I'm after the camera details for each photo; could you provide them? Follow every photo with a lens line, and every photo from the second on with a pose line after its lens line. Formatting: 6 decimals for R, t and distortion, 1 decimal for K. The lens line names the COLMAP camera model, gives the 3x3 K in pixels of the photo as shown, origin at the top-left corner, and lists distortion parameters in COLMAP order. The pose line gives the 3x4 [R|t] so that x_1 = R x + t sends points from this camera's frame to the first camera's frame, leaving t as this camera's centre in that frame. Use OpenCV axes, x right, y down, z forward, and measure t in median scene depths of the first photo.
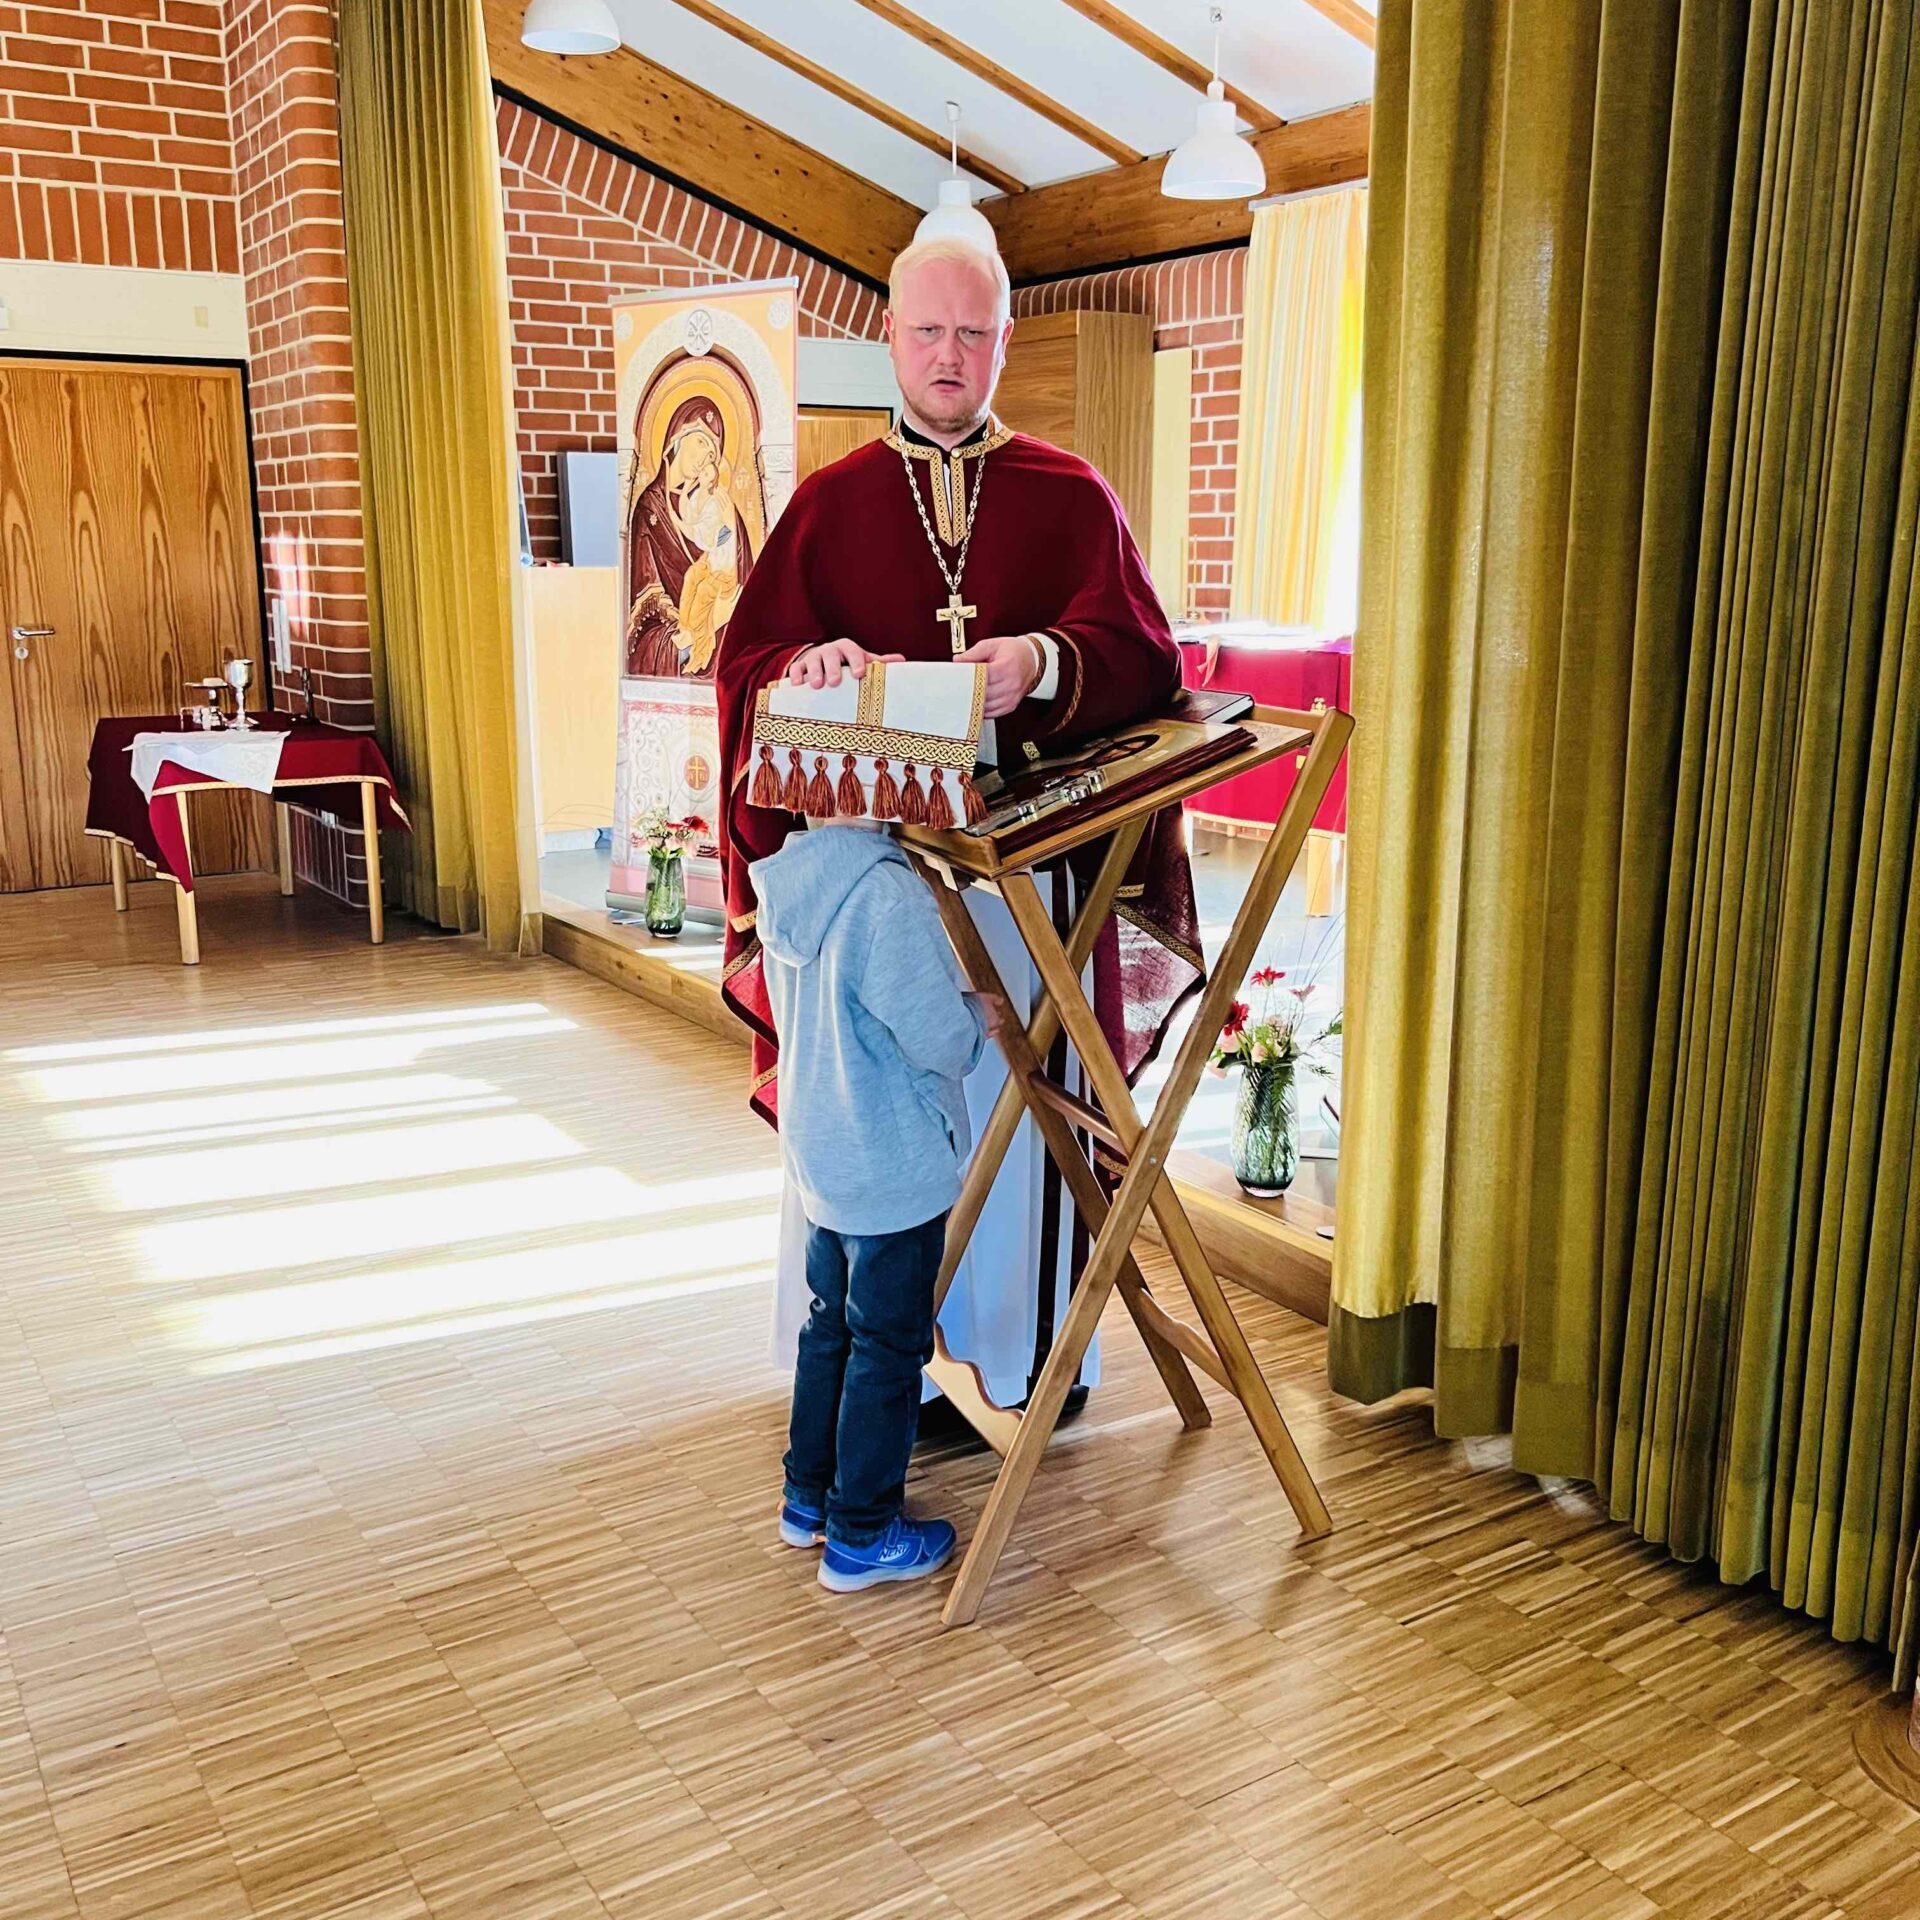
lens RADIAL K [[1956.1, 0, 938.1], [0, 1956.1, 980.5], [0, 0, 1]] dist [0.023682, -0.025670]
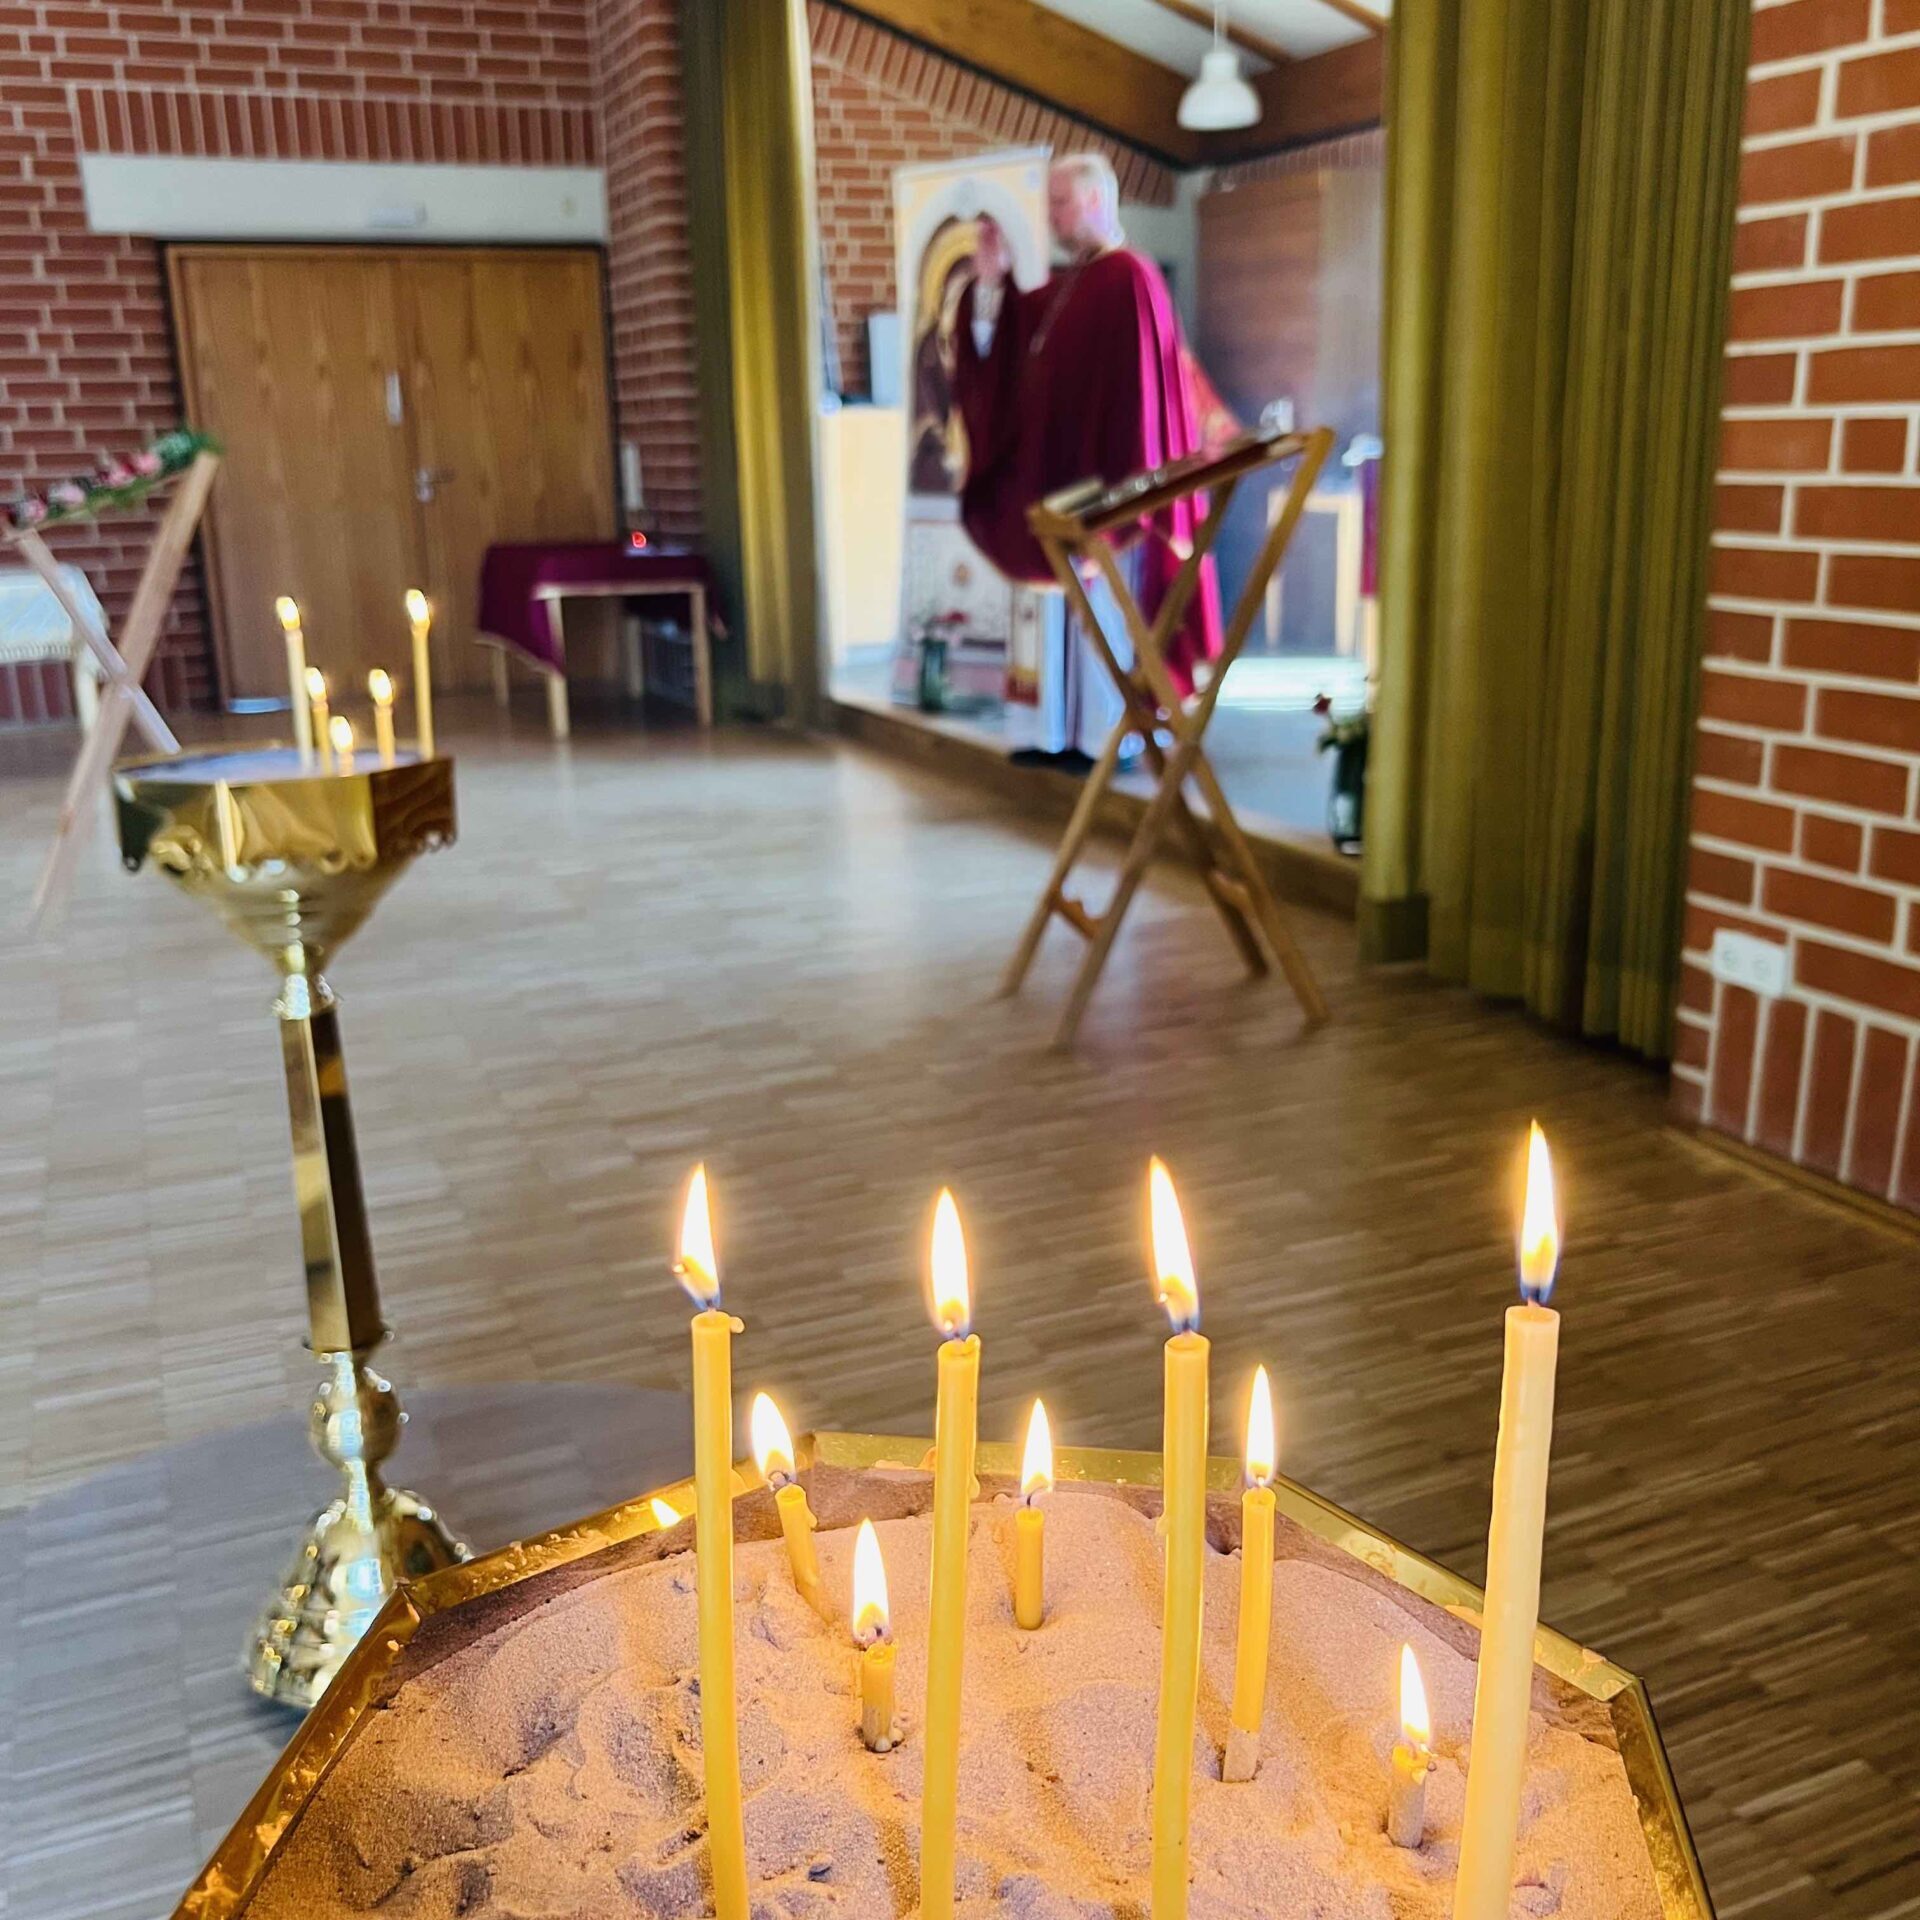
lens RADIAL K [[1963.4, 0, 962.5], [0, 1963.4, 985.2], [0, 0, 1]] dist [-0.009130, 0.000712]
pose [[0.987894, 0.022502, -0.153490, 0.063766], [-0.013812, 0.998253, 0.057449, 0.072784], [0.154514, -0.054633, 0.986479, -0.189232]]
